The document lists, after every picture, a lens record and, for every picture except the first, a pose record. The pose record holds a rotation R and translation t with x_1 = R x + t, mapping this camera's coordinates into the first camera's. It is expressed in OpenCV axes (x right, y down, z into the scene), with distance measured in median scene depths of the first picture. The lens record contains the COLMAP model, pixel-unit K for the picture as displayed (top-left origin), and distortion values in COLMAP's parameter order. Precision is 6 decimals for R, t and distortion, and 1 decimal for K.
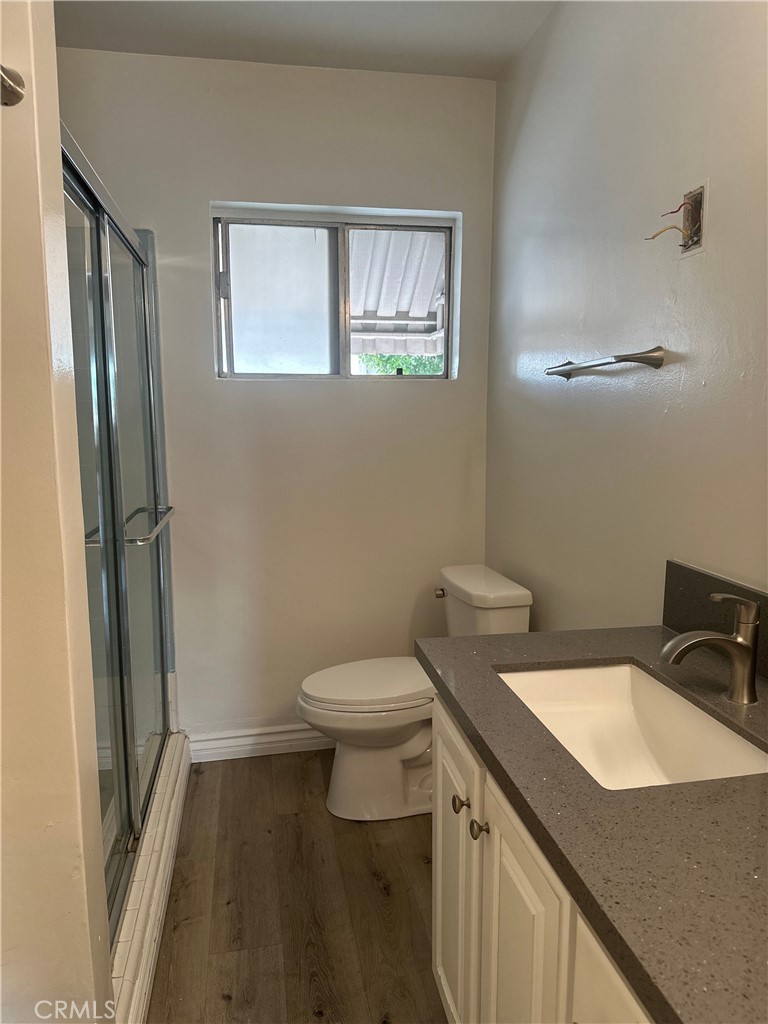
lens RADIAL K [[716.1, 0, 384.0], [0, 716.1, 512.0], [0, 0, 1]] dist [0.099397, -0.180063]
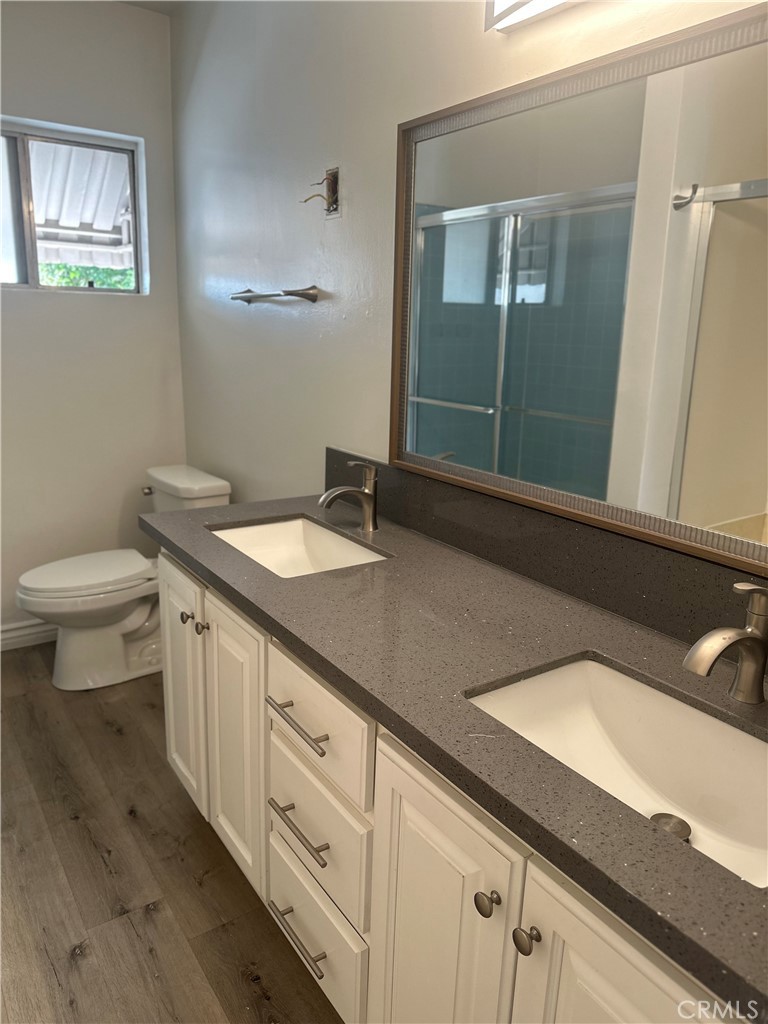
lens RADIAL K [[709.0, 0, 389.8], [0, 709.0, 516.9], [0, 0, 1]] dist [0.109929, -0.171958]
pose [[0.908366, -0.074564, 0.411474, -0.052894], [0.022922, 0.991374, 0.129045, 0.020833], [-0.417547, -0.107789, 0.902240, -0.225372]]
